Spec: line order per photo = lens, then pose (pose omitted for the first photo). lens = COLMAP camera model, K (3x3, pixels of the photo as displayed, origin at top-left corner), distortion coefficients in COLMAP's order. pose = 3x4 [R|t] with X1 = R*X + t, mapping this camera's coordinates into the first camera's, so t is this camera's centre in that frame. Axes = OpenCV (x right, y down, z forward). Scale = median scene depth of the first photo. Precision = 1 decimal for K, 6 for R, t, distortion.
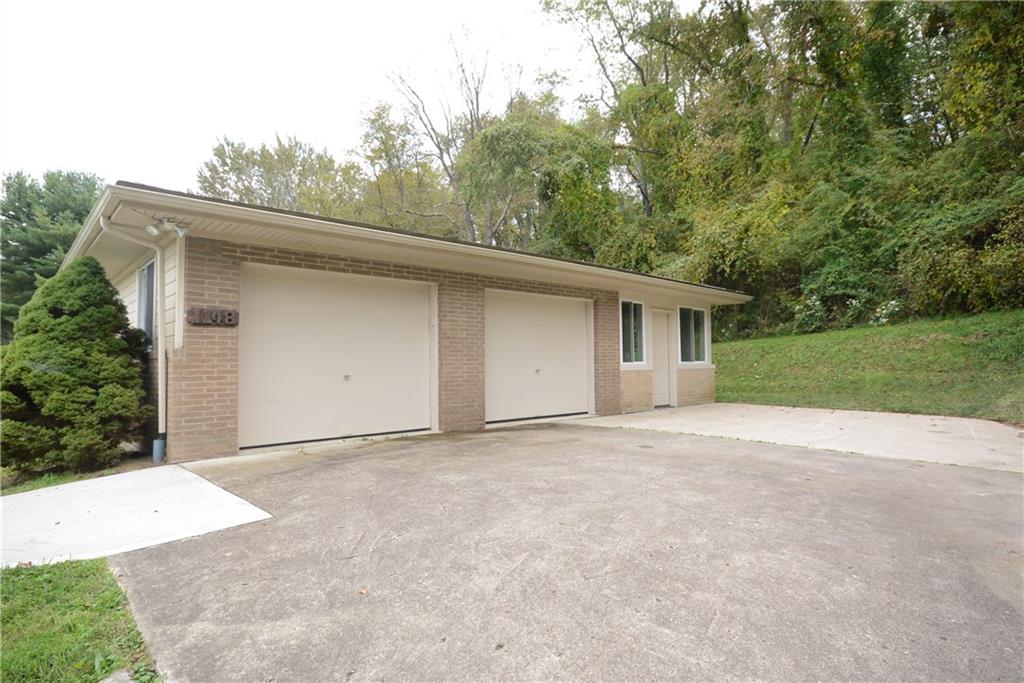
lens RADIAL K [[549.9, 0, 513.8], [0, 549.9, 342.4], [0, 0, 1]] dist [0.004296, 0.000297]
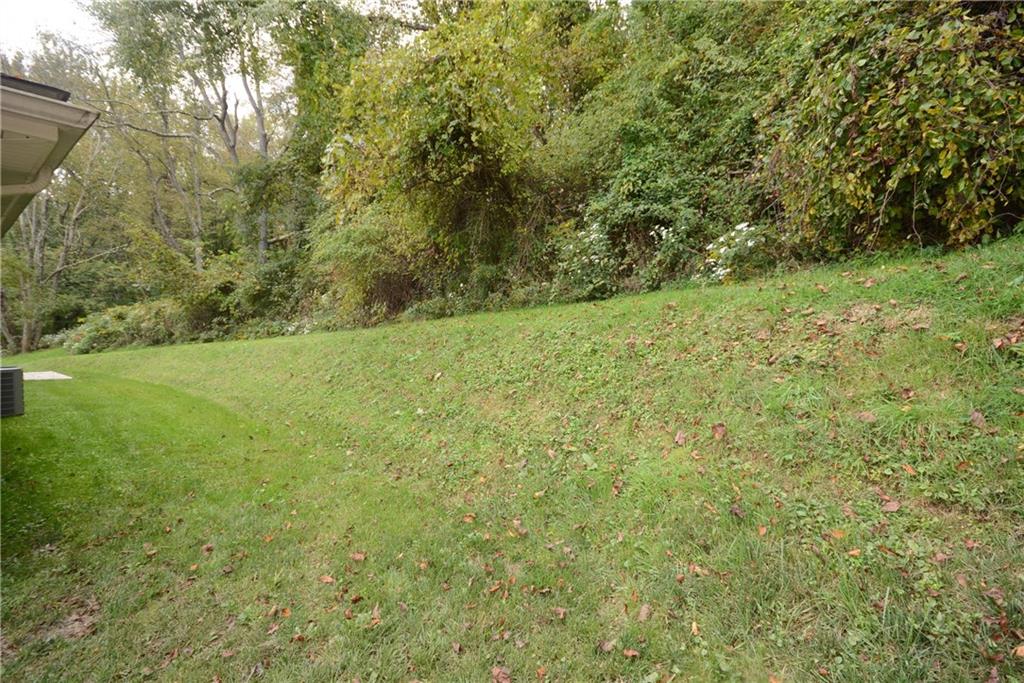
lens RADIAL K [[484.2, 0, 512.8], [0, 484.2, 341.3], [0, 0, 1]] dist [0.000832, -0.000032]
pose [[0.988480, -0.004609, 0.151278, 0.425589], [-0.005787, 0.997654, 0.068209, -0.010300], [-0.151238, -0.068298, 0.986135, 0.609037]]
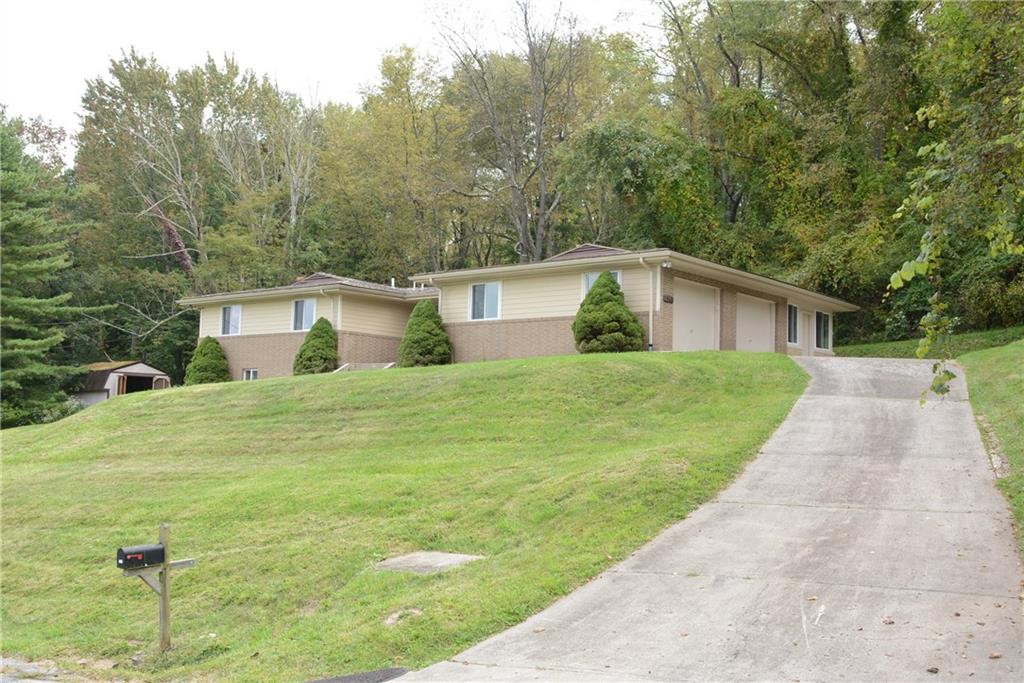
lens RADIAL K [[1056.9, 0, 508.9], [0, 1056.9, 342.1], [0, 0, 1]] dist [0.009734, 0.000000]
pose [[0.988785, 0.049830, 0.140790, -0.671518], [-0.043279, 0.997850, -0.049218, 0.143879], [-0.142940, 0.042572, 0.988815, -1.249977]]
